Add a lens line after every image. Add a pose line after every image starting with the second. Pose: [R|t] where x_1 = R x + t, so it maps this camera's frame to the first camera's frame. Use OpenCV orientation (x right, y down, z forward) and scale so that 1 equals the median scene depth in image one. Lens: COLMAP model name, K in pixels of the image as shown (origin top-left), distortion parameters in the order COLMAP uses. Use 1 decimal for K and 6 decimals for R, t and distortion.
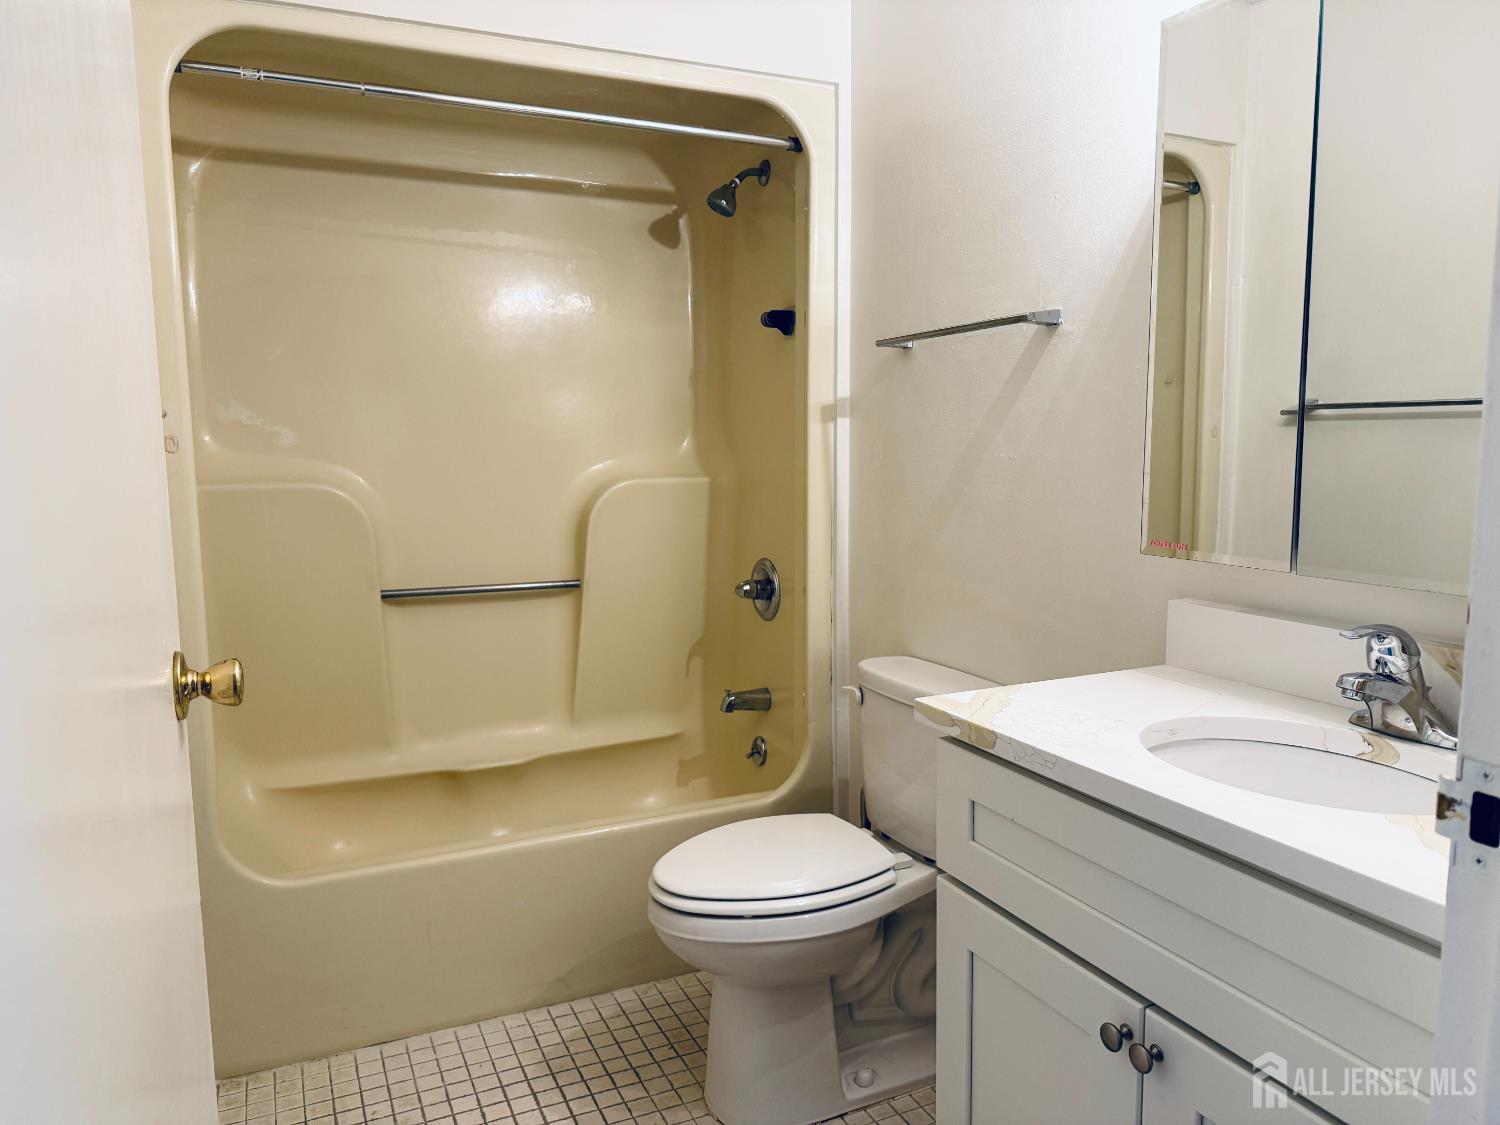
lens RADIAL K [[1043.3, 0, 753.3], [0, 1043.3, 561.8], [0, 0, 1]] dist [0.154085, -0.282218]
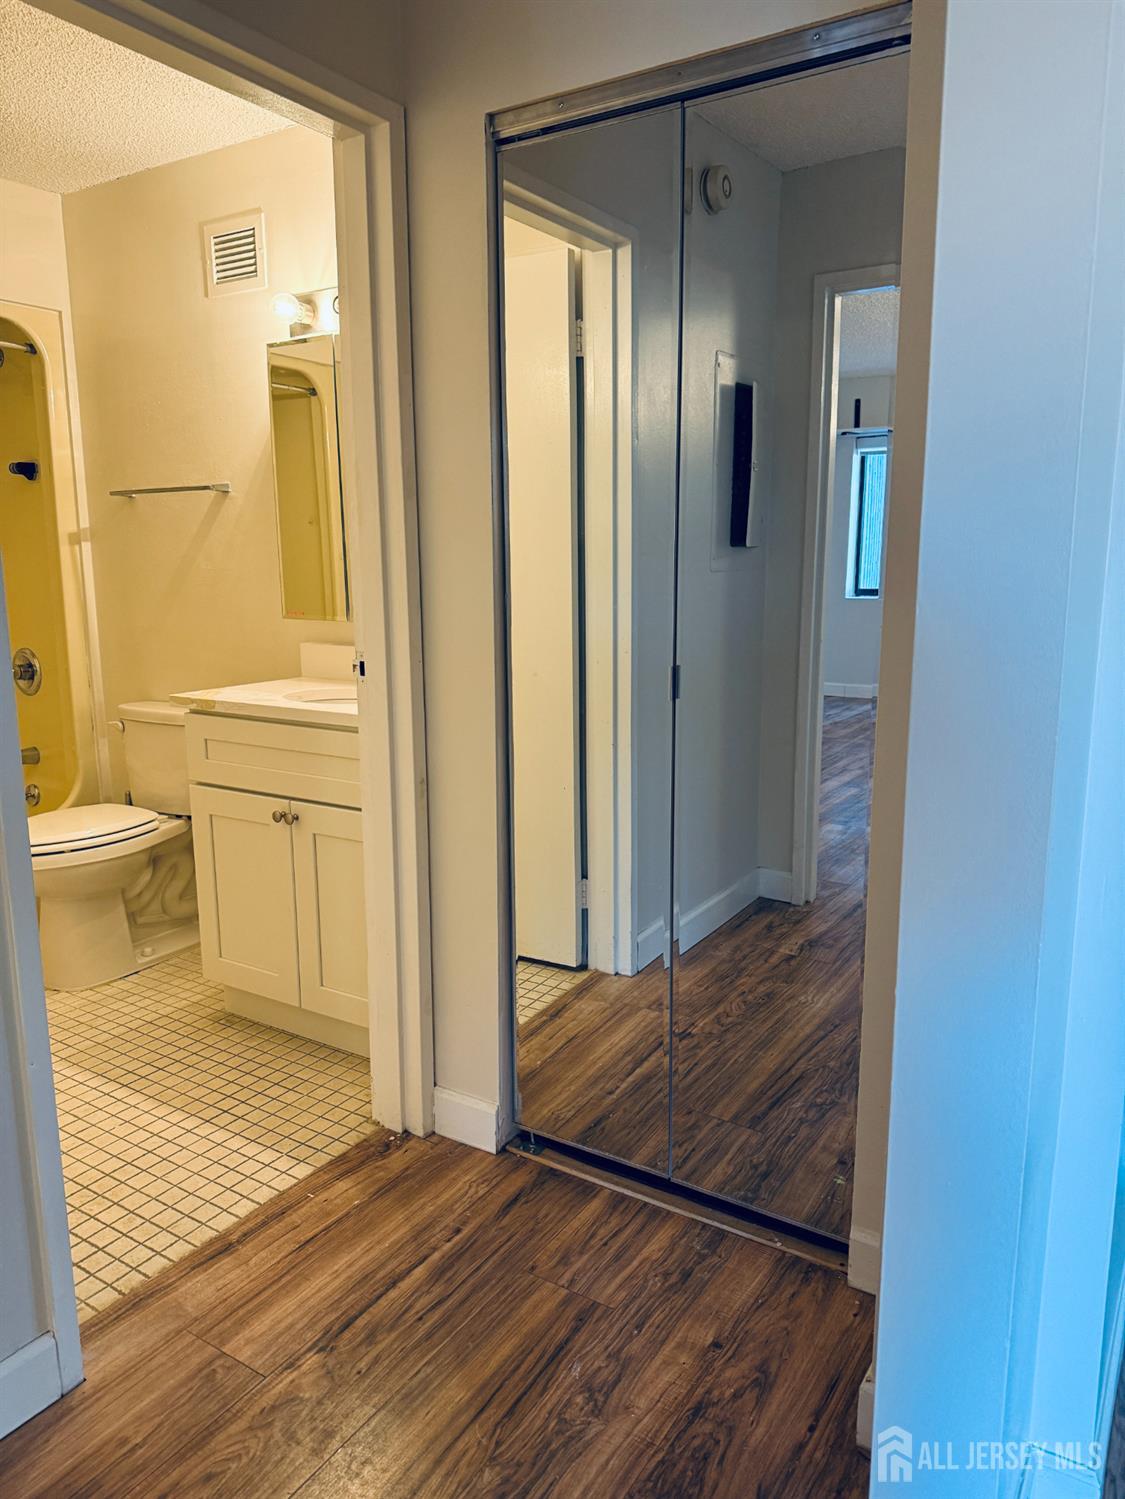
lens RADIAL K [[1042.6, 0, 562.5], [0, 1042.6, 749.5], [0, 0, 1]] dist [0.154085, -0.282218]
pose [[0.846915, -0.092546, 0.523613, -0.167967], [0.063200, 0.995277, 0.073688, 0.088045], [-0.527960, -0.029315, 0.848763, -0.658186]]
